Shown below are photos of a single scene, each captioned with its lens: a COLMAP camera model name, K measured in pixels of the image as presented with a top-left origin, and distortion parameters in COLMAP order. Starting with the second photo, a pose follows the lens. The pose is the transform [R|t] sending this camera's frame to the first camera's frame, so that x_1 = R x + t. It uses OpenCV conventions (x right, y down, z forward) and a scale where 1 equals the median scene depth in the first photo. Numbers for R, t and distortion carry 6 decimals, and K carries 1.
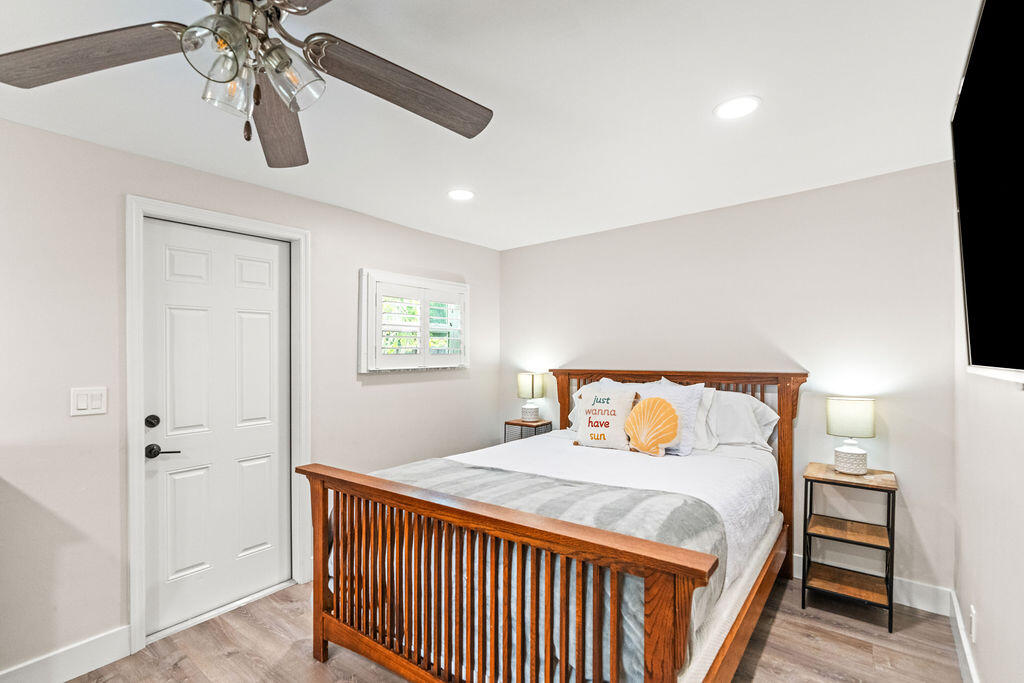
lens RADIAL K [[477.6, 0, 512.3], [0, 477.6, 346.6], [0, 0, 1]] dist [-0.001452, -0.000022]
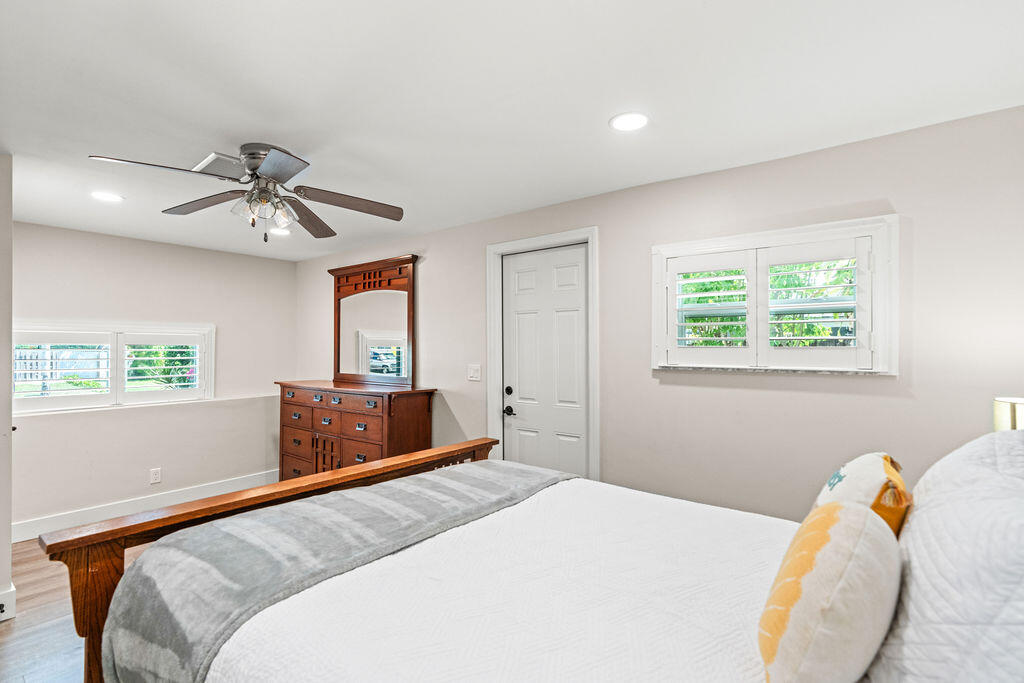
lens RADIAL K [[467.0, 0, 508.1], [0, 467.0, 337.9], [0, 0, 1]] dist [-0.002350, 0.000000]
pose [[-0.012016, -0.014209, -0.999827, 0.578658], [0.010473, 0.999842, -0.014335, 0.010146], [0.999873, -0.010643, -0.011865, 0.828211]]
